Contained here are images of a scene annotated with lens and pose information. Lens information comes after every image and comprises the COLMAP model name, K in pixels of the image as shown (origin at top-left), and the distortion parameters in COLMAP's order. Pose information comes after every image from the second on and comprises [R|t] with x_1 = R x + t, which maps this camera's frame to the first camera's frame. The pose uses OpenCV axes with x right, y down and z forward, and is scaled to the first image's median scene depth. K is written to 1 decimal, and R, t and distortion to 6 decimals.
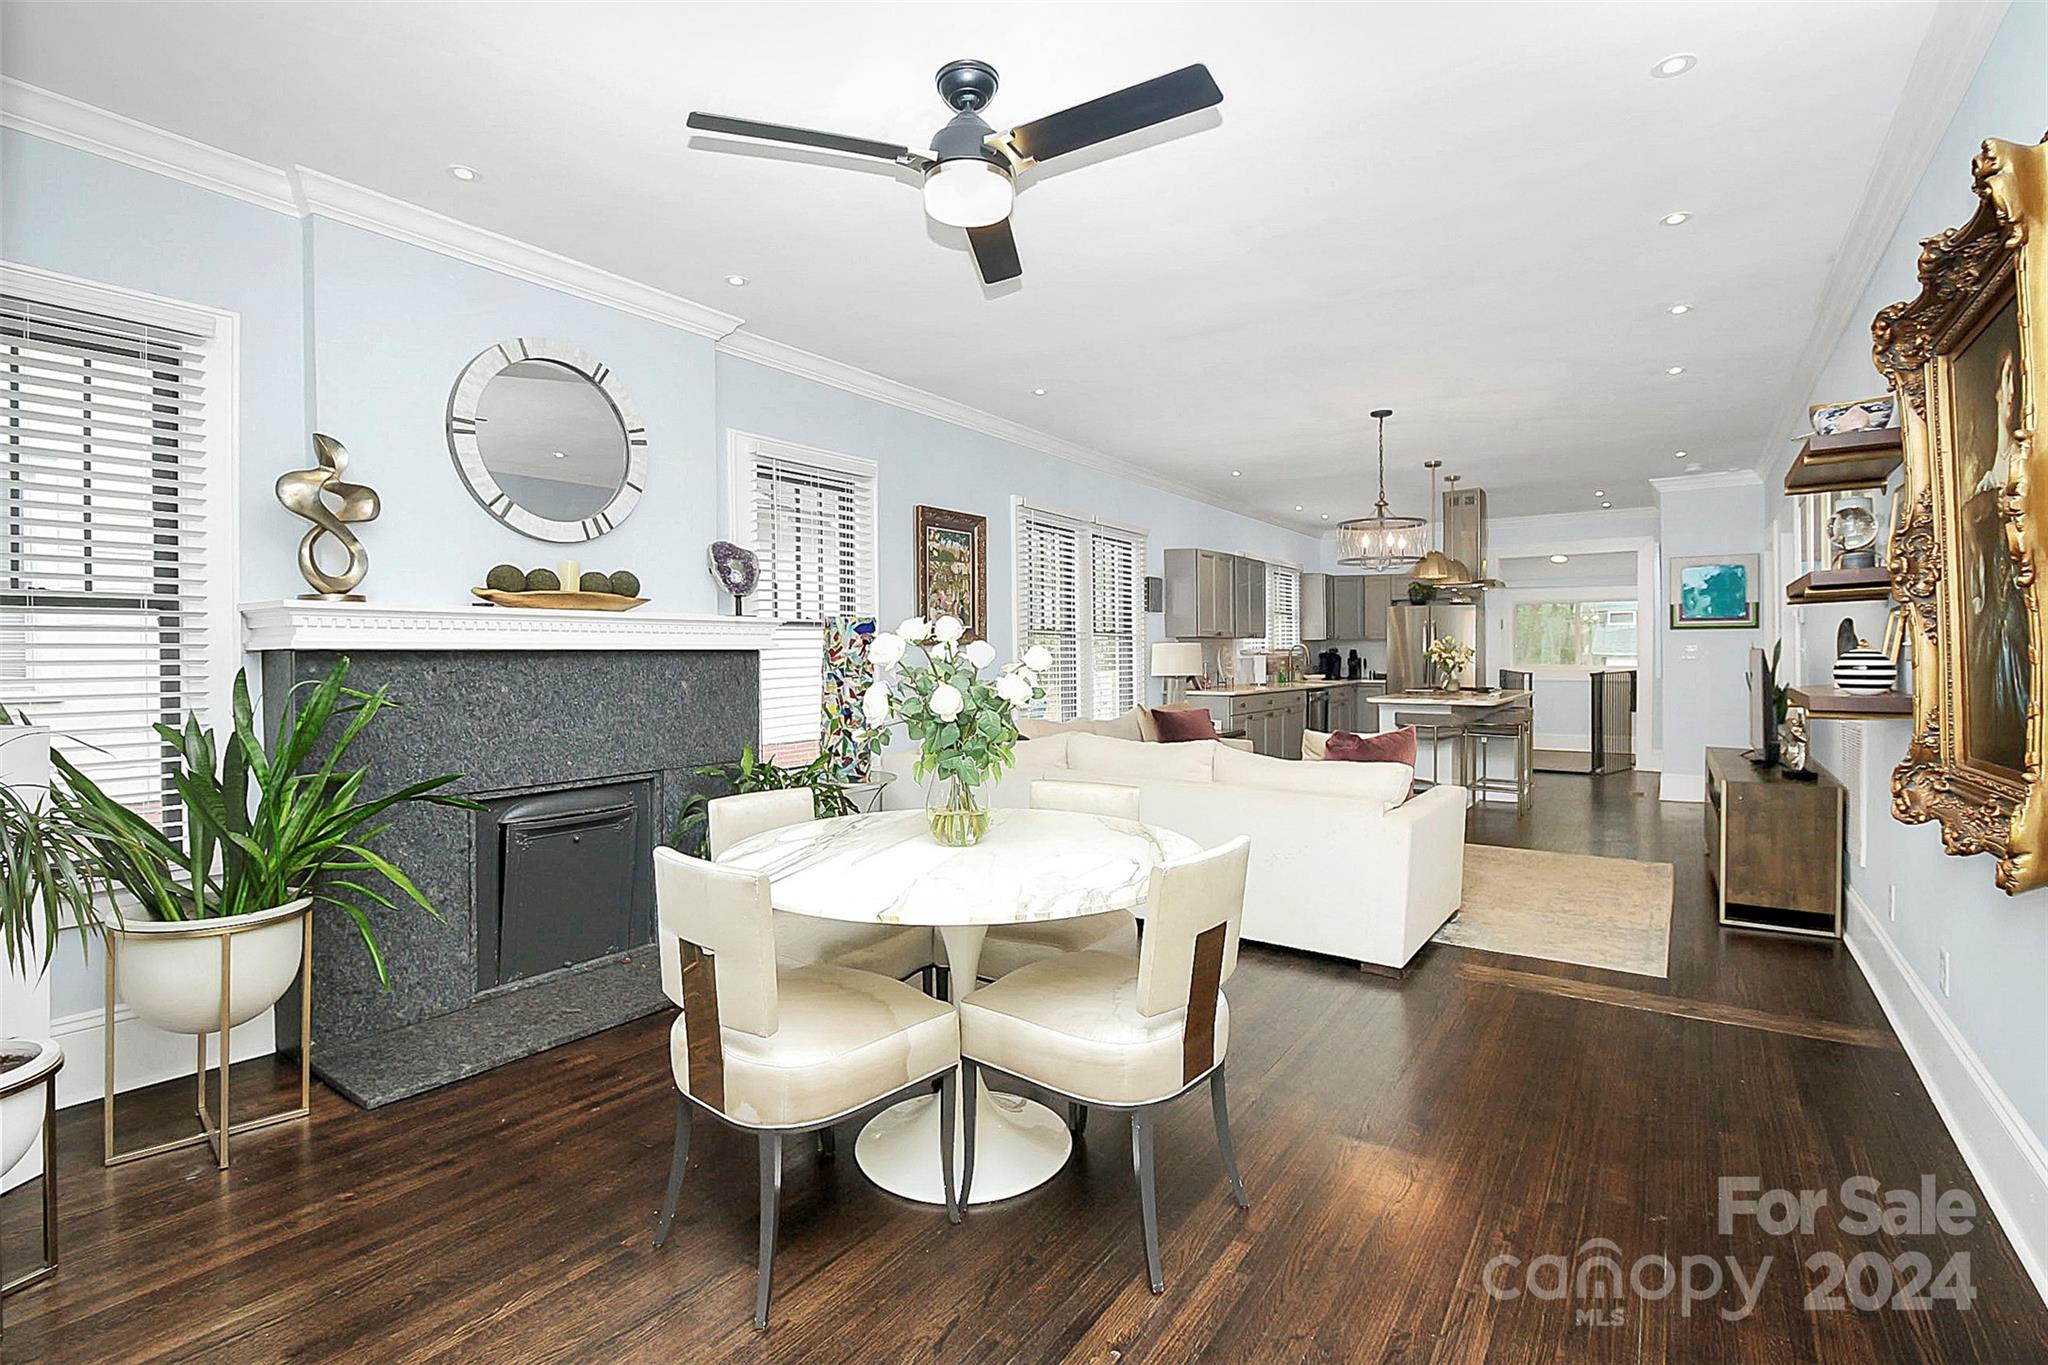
lens RADIAL K [[977.0, 0, 1020.5], [0, 977.0, 652.1], [0, 0, 1]] dist [-0.000166, -0.013059]
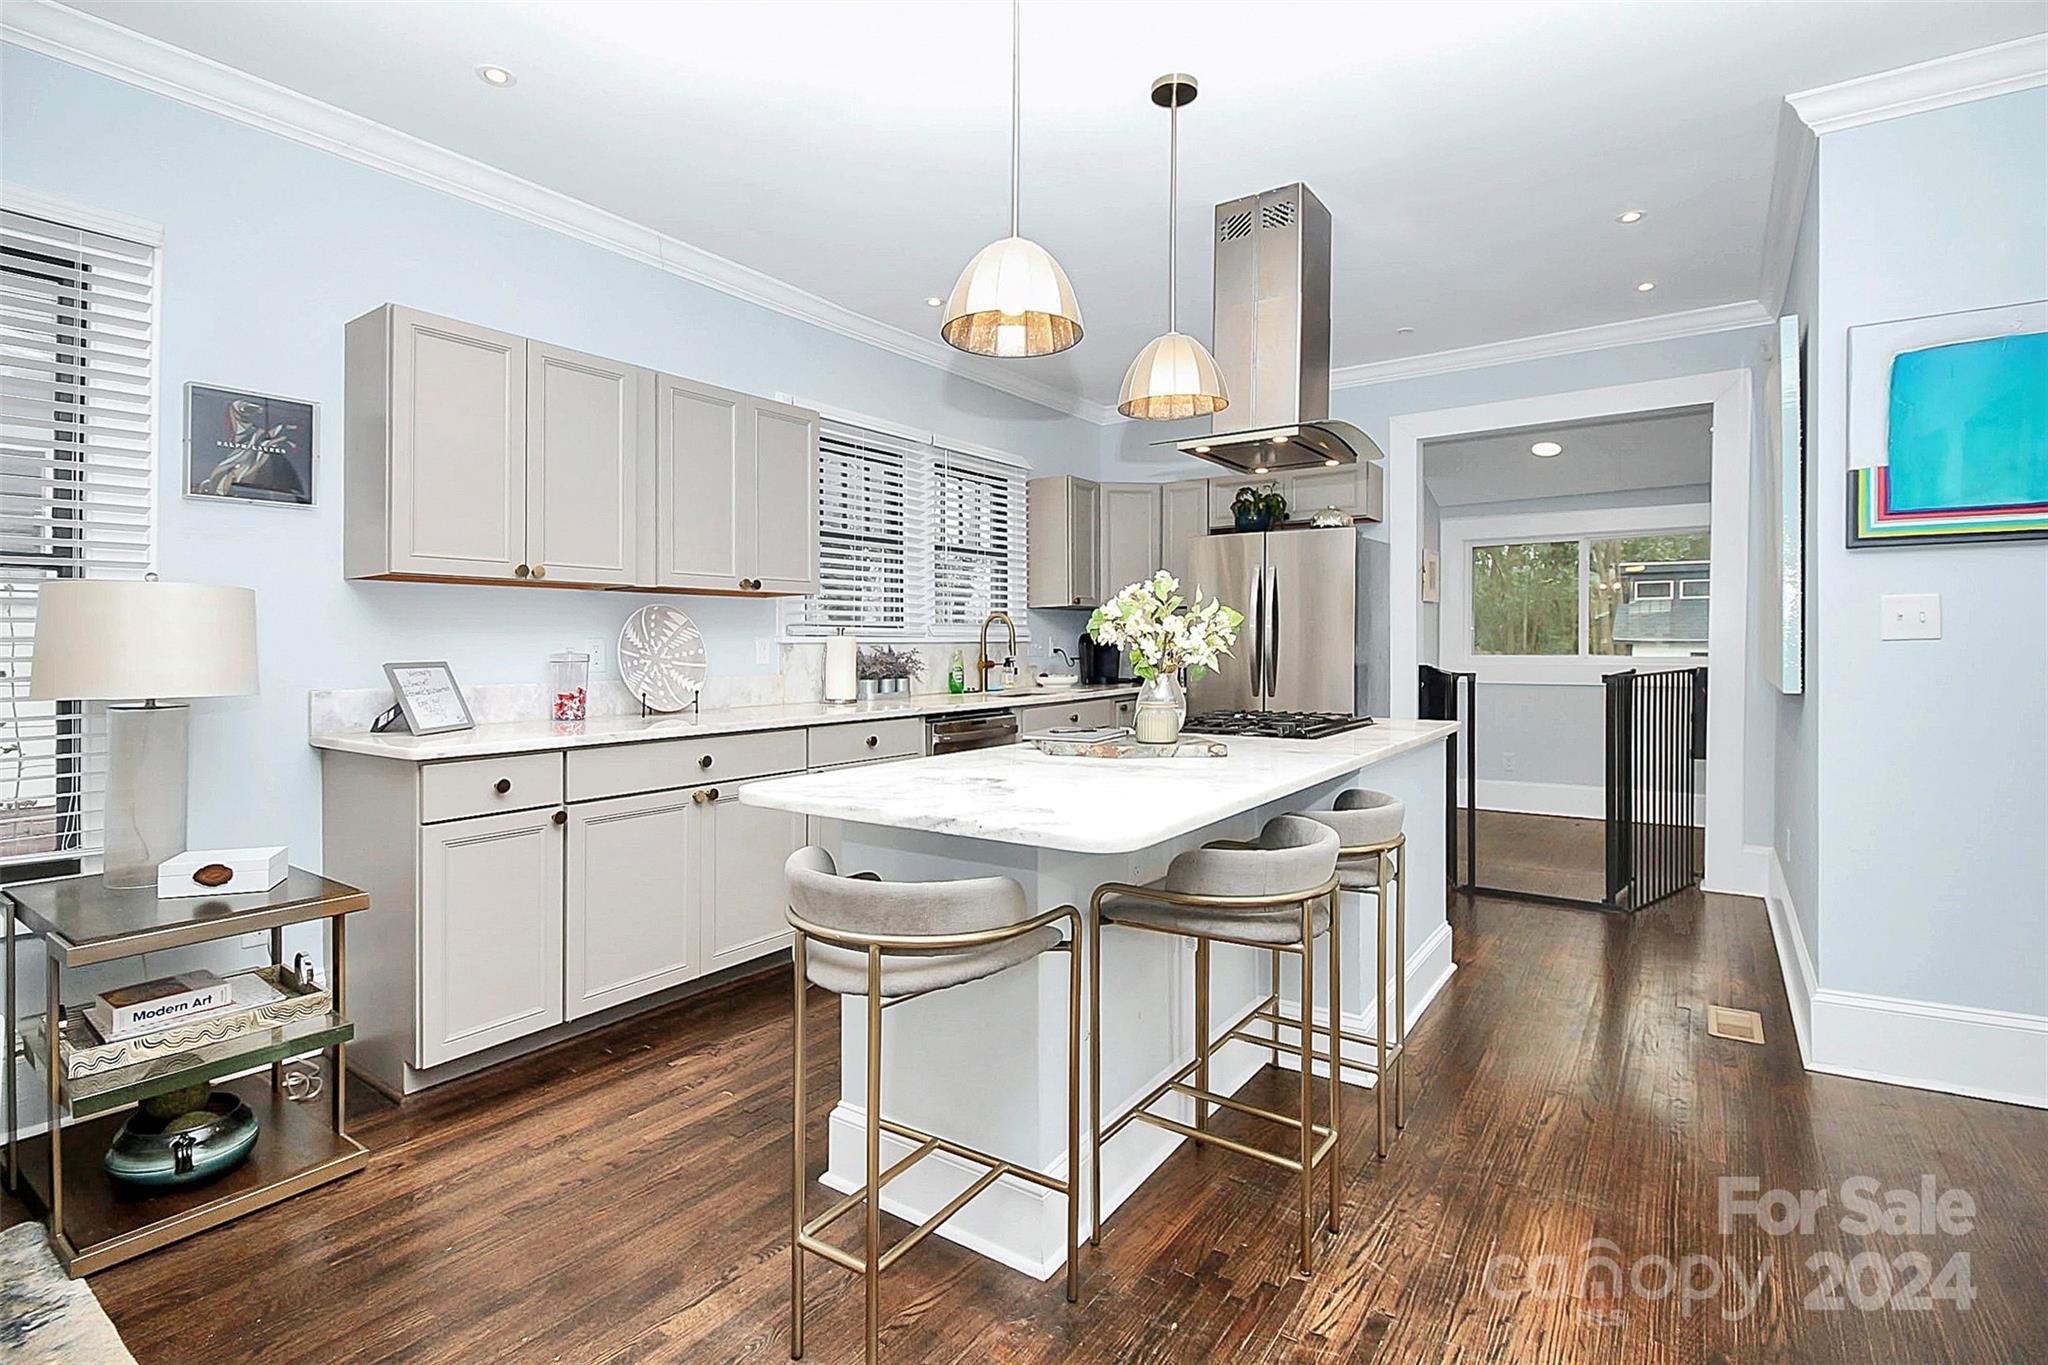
lens RADIAL K [[996.5, 0, 990.5], [0, 996.5, 659.8], [0, 0, 1]] dist [-0.004446, -0.000677]
pose [[0.999597, -0.004526, -0.028014, 0.404370], [0.005041, 0.999820, 0.018309, 0.007594], [0.027926, -0.018443, 0.999440, 0.687547]]
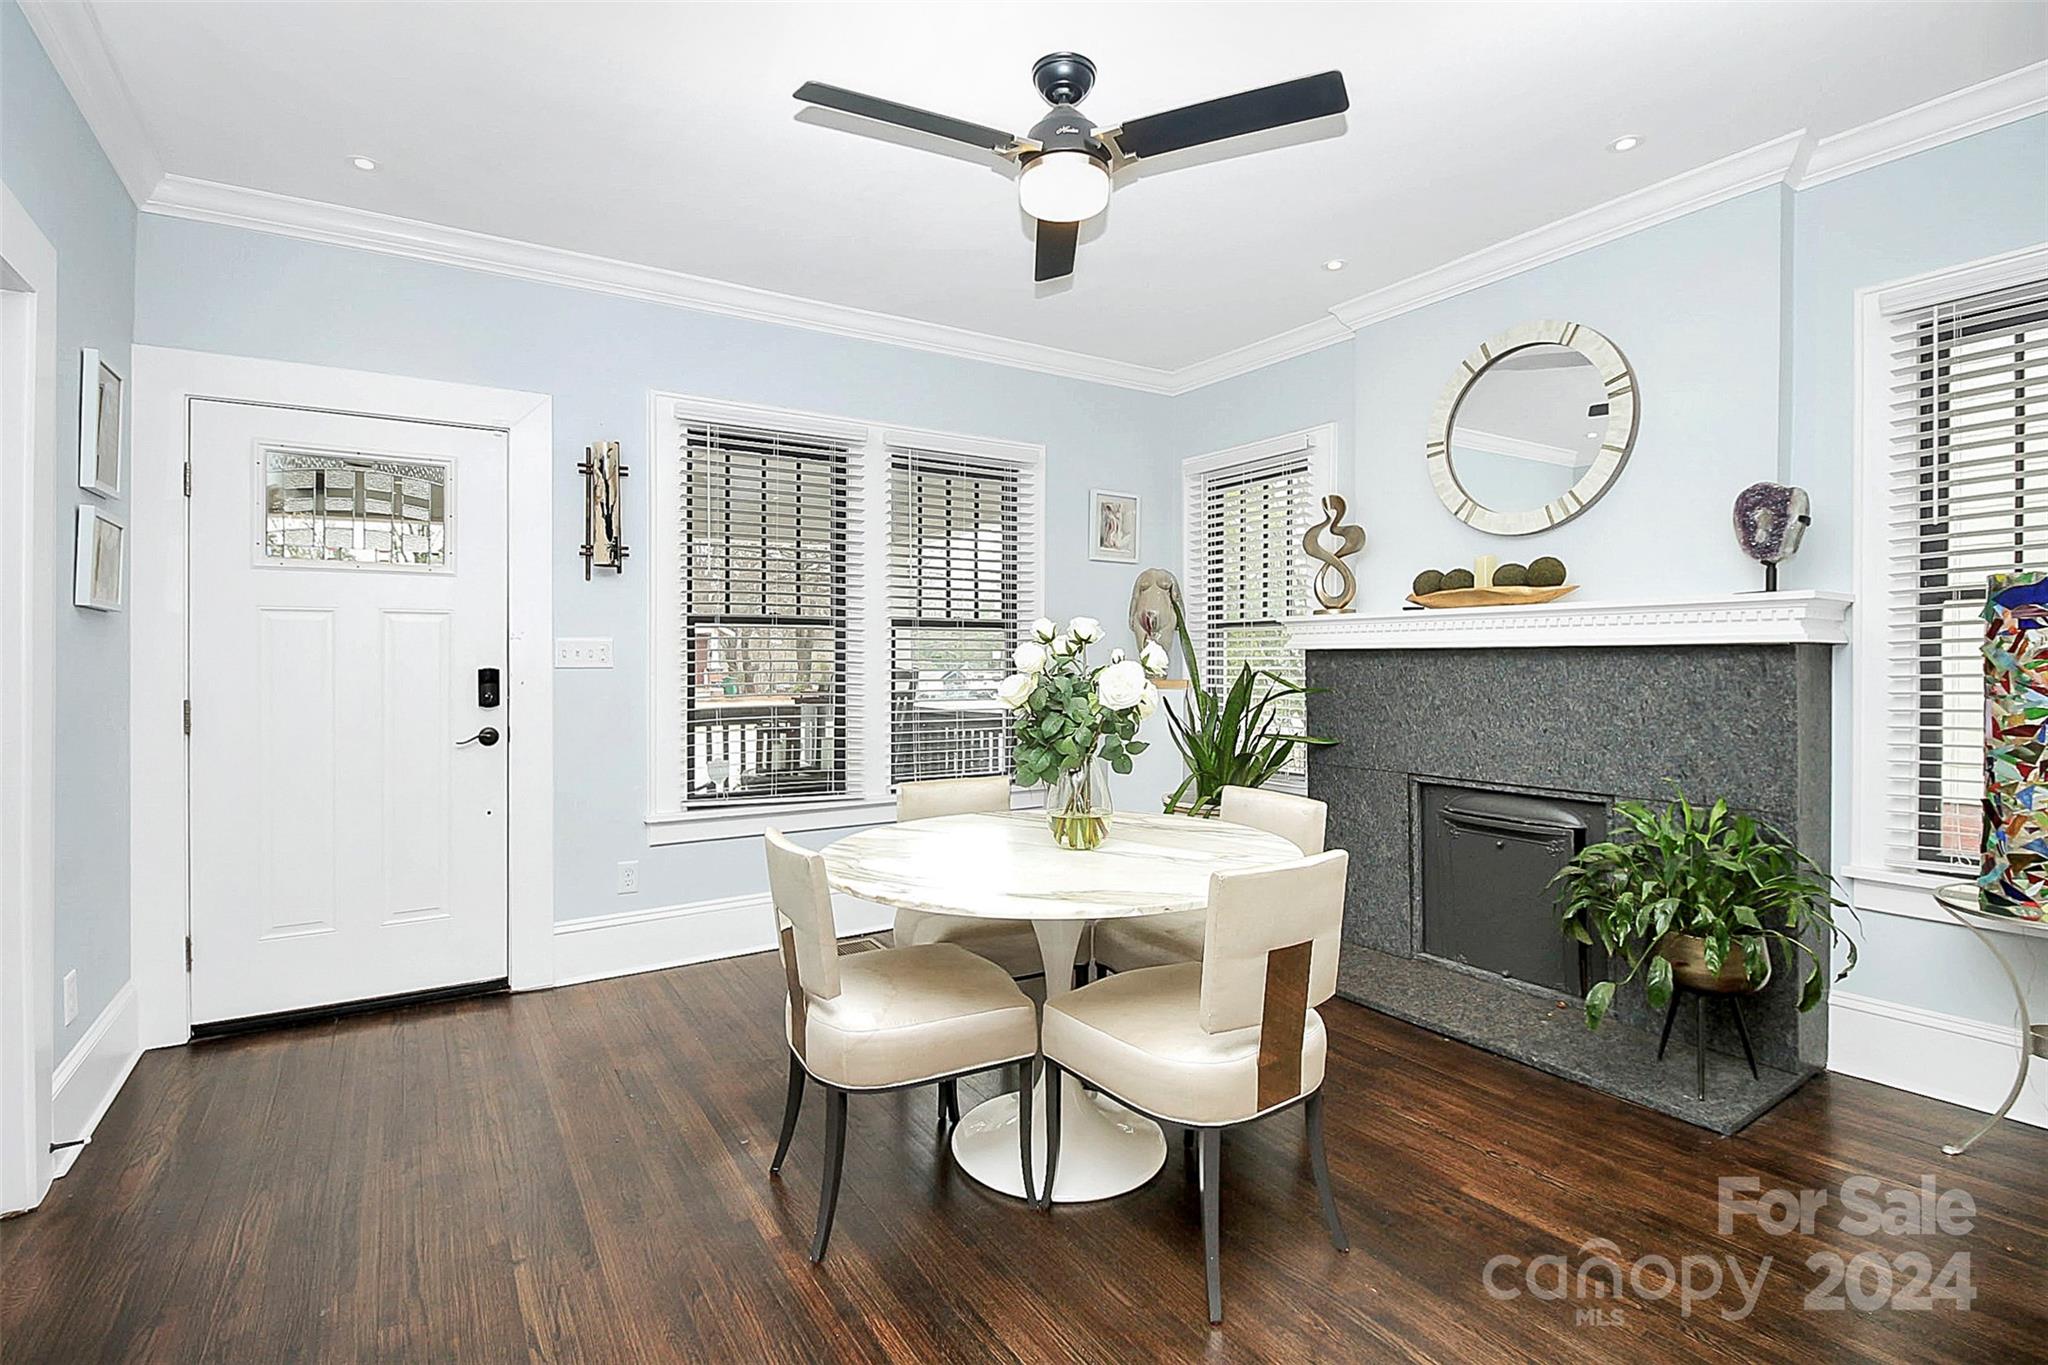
lens RADIAL K [[979.5, 0, 1031.5], [0, 979.5, 667.2], [0, 0, 1]] dist [-0.000451, -0.000941]
pose [[-0.409203, 0.006995, -0.912416, 0.289926], [0.004966, 0.999973, 0.005439, 0.004339], [0.912430, -0.002306, -0.409227, 0.458603]]
